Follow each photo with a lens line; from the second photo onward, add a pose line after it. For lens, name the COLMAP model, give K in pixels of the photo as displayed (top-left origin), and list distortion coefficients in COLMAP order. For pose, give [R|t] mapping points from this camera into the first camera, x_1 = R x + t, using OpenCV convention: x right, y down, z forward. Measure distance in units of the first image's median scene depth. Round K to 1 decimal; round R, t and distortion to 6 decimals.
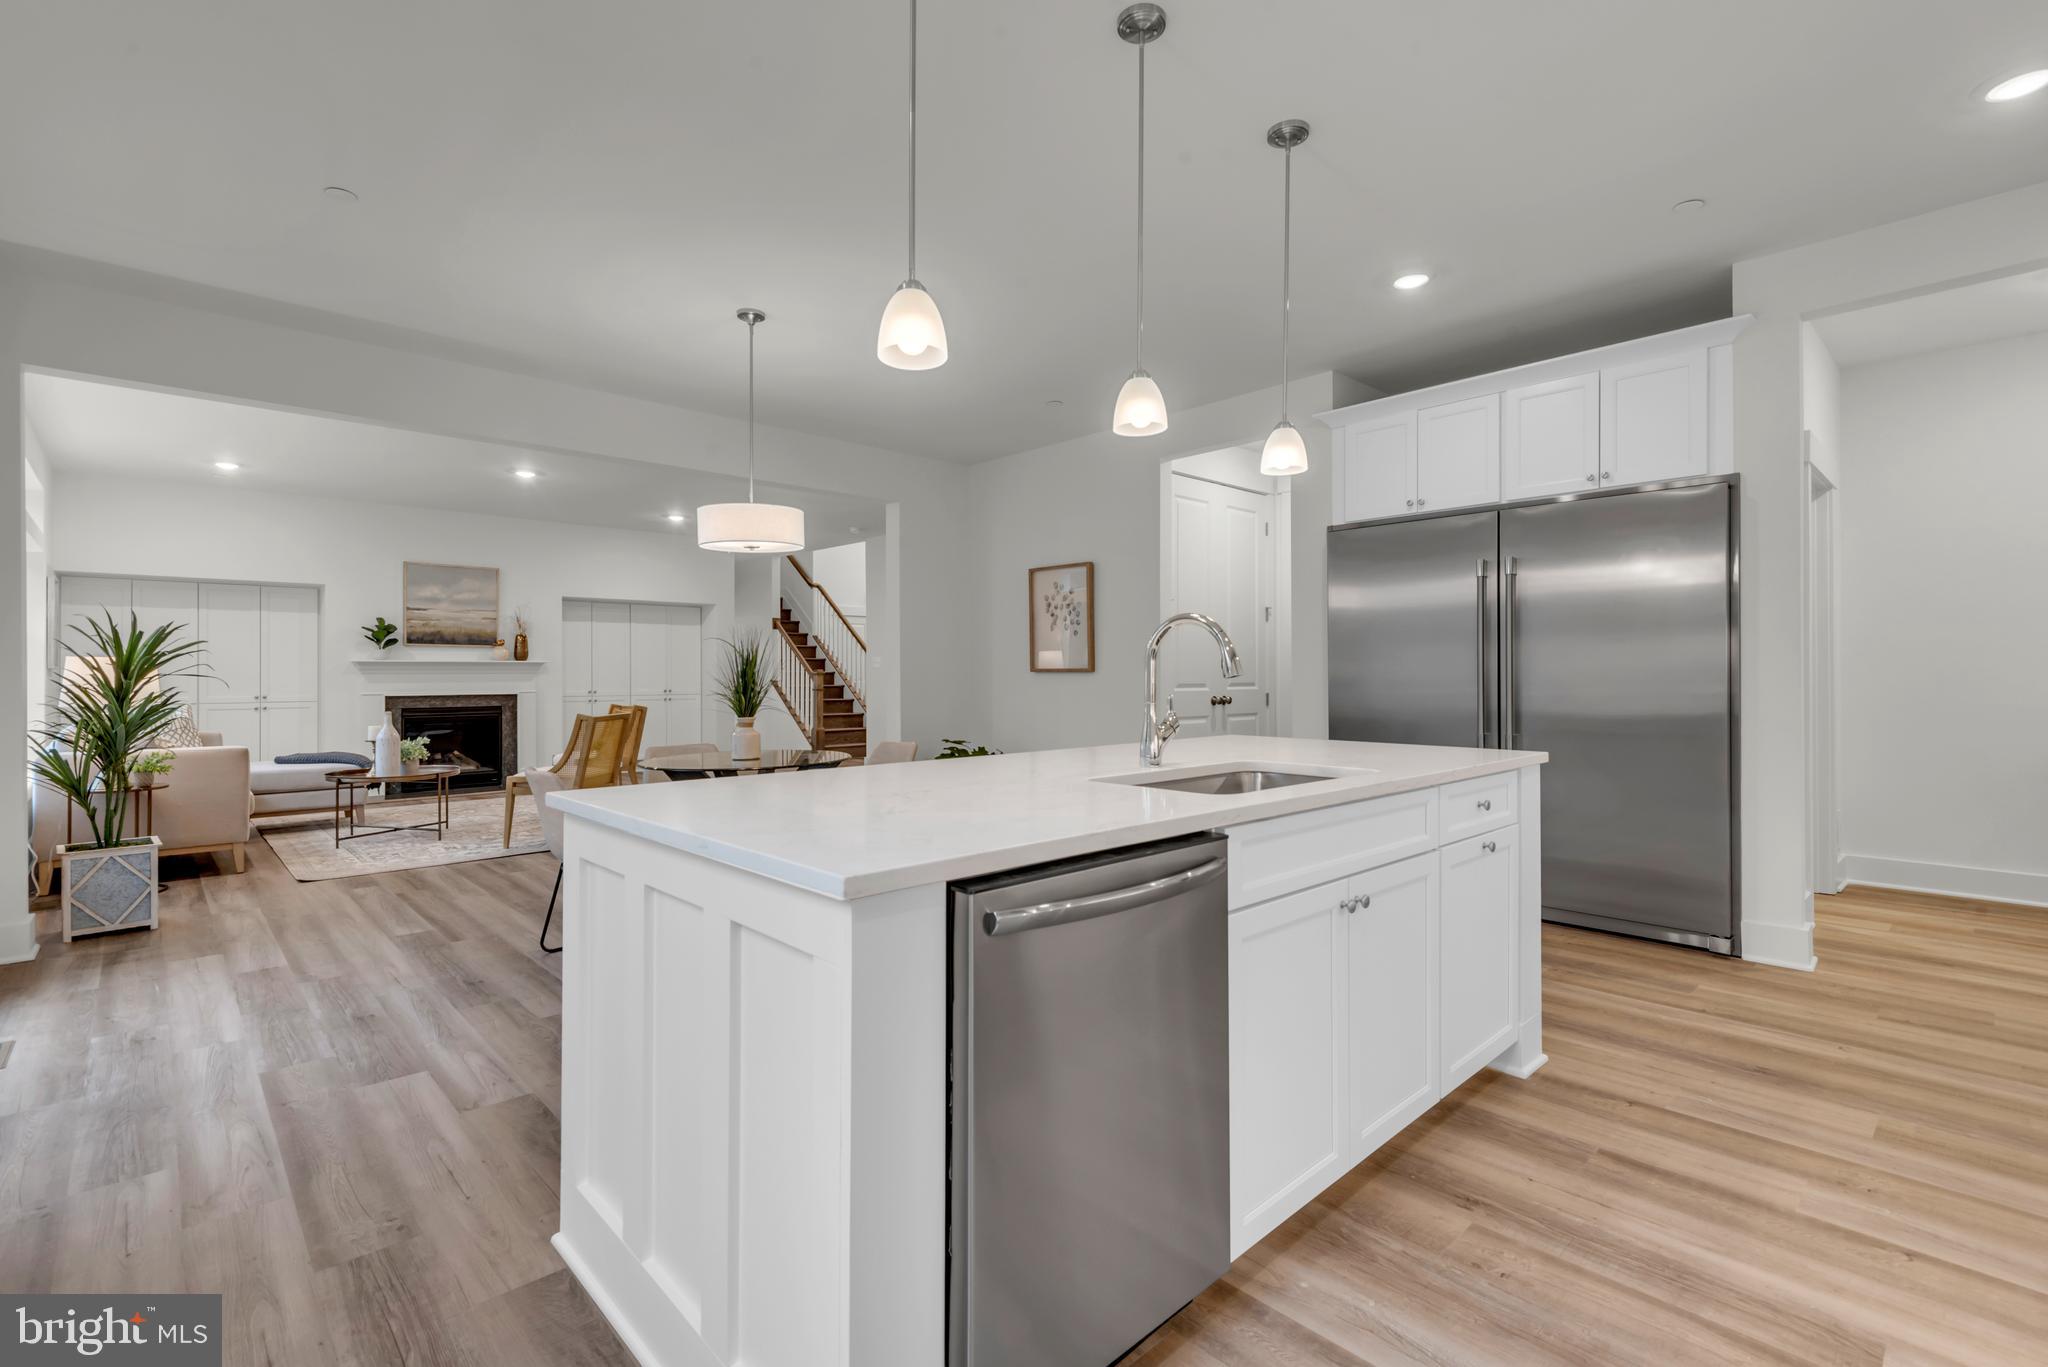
lens RADIAL K [[919.1, 0, 1004.4], [0, 919.1, 676.4], [0, 0, 1]] dist [0.003688, -0.002554]
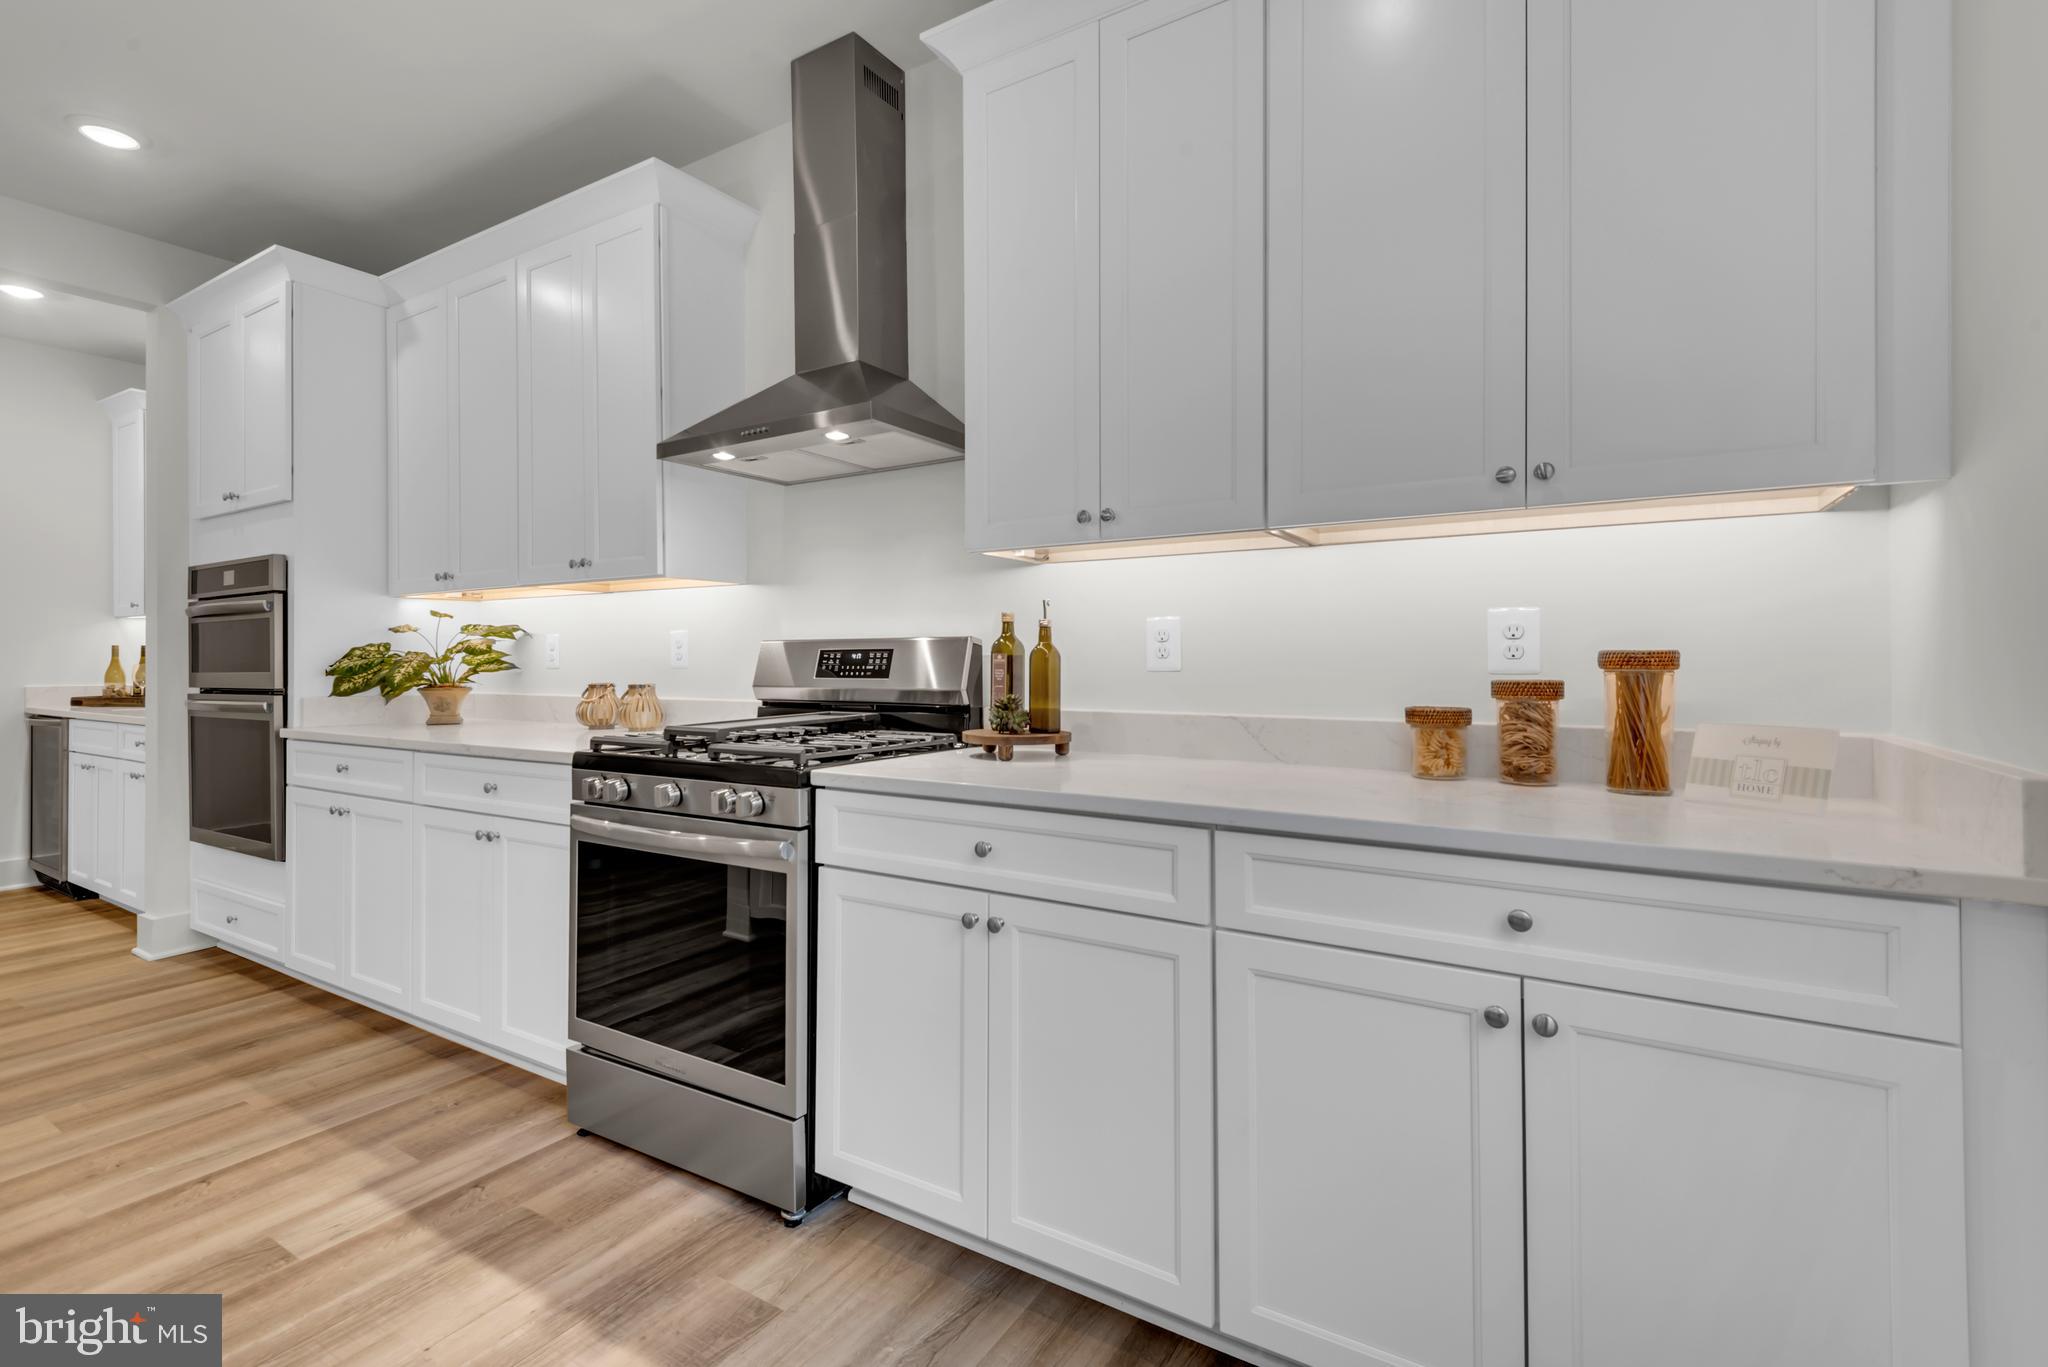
lens RADIAL K [[919.1, 0, 1033.7], [0, 919.1, 656.8], [0, 0, 1]] dist [0.003688, -0.002554]
pose [[-0.286206, 0.005462, 0.958153, -0.239141], [0.010000, 0.999946, -0.002714, 0.001272], [-0.958116, 0.008804, -0.286245, 0.213034]]
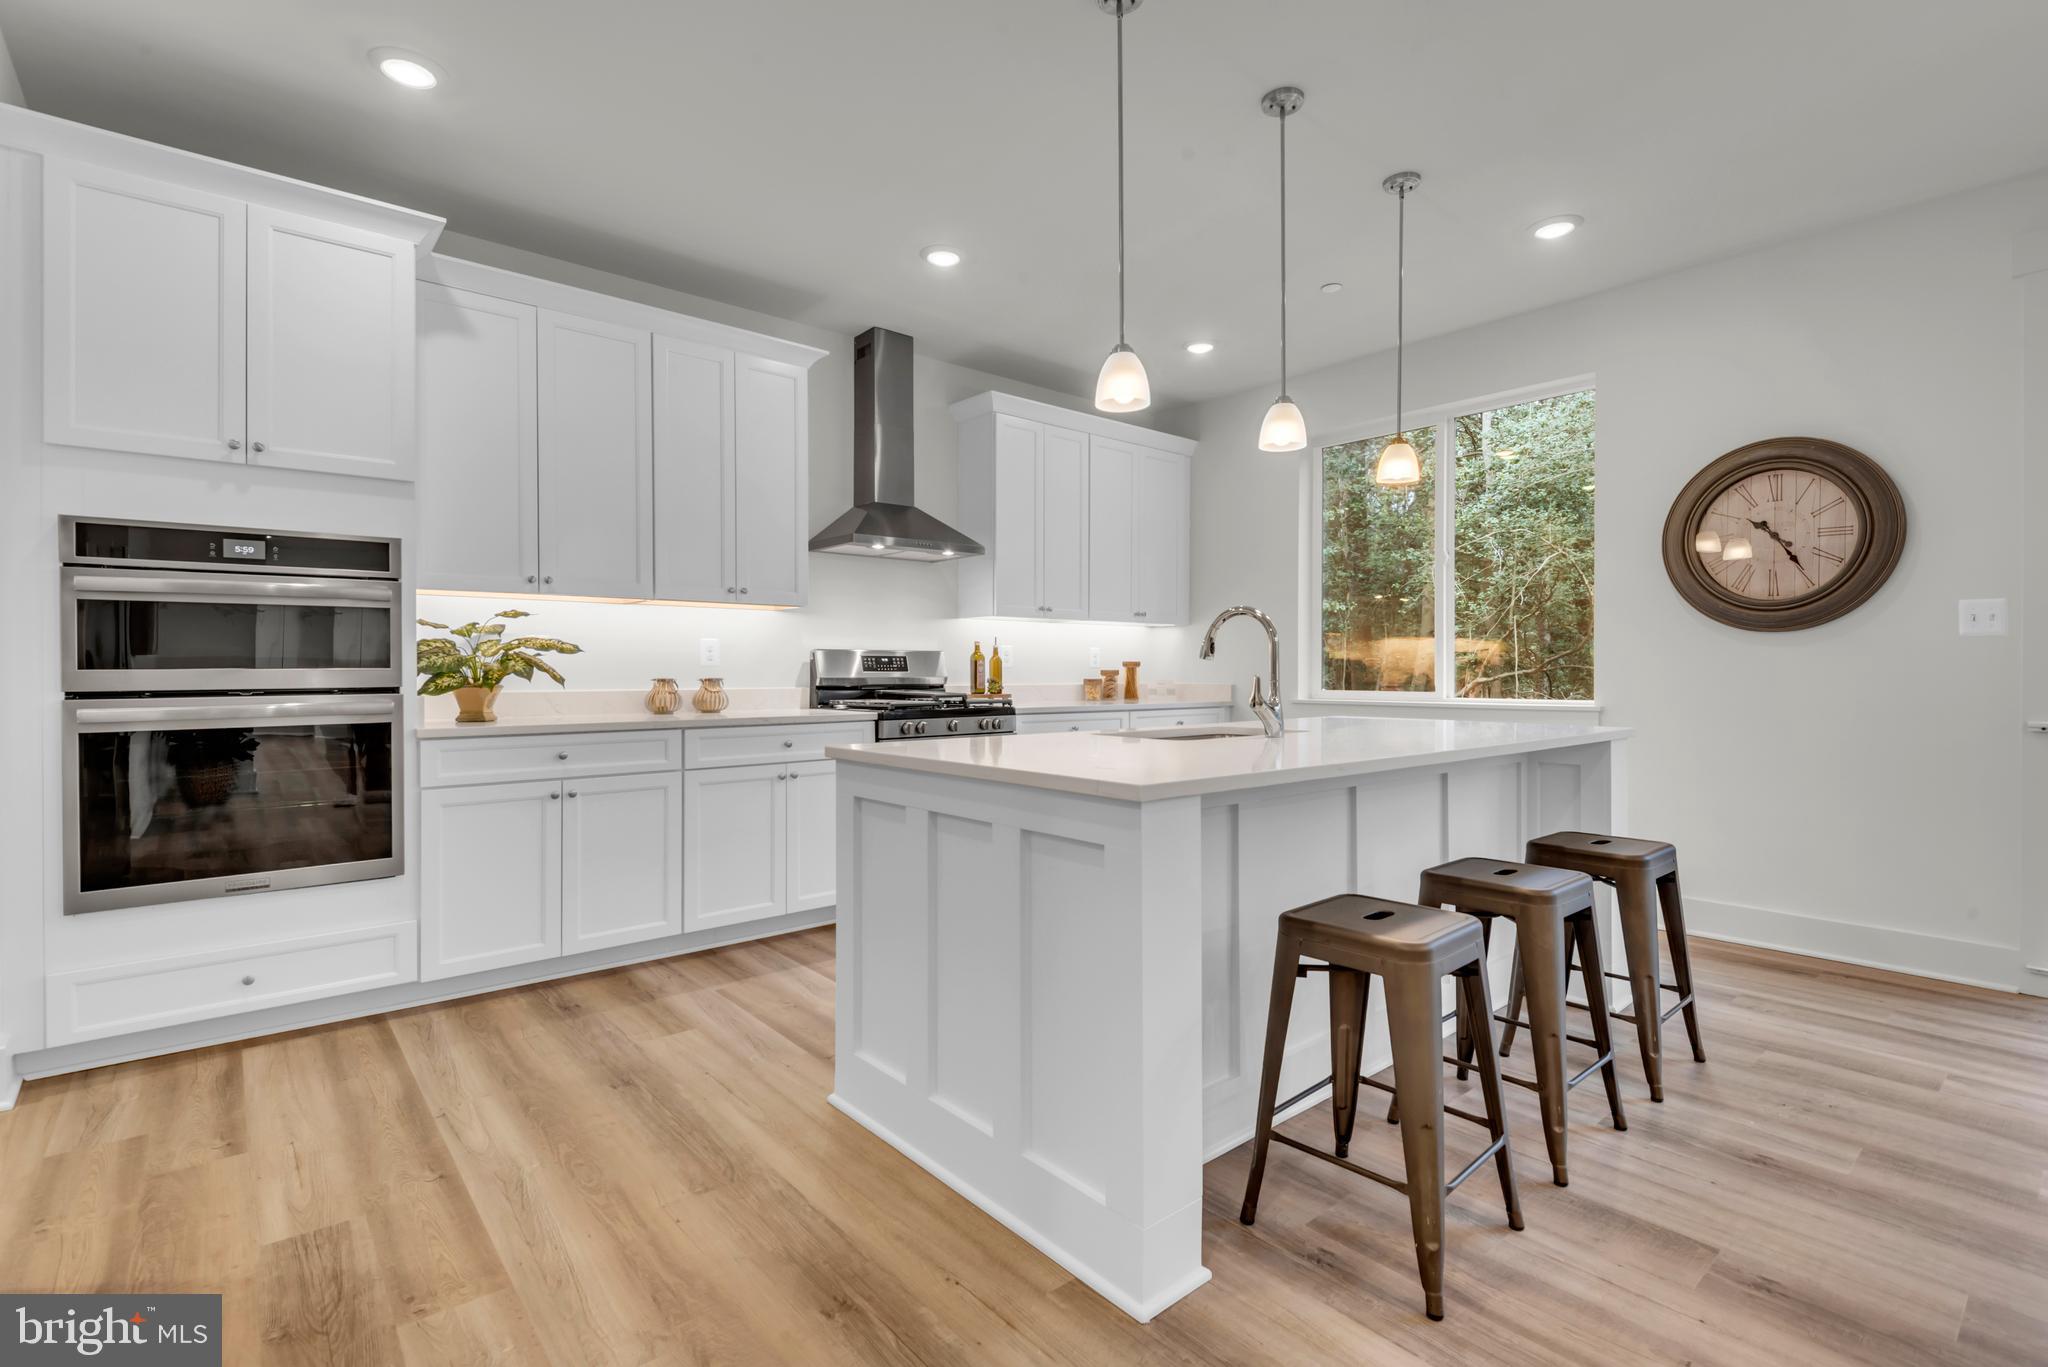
lens RADIAL K [[950.4, 0, 1019.8], [0, 950.4, 671.6], [0, 0, 1]] dist [-0.000111, -0.003407]
pose [[-0.999457, 0.003231, 0.032803, 0.354017], [0.003450, 0.999972, 0.006621, 0.007033], [-0.032780, 0.006730, -0.999440, 1.757844]]
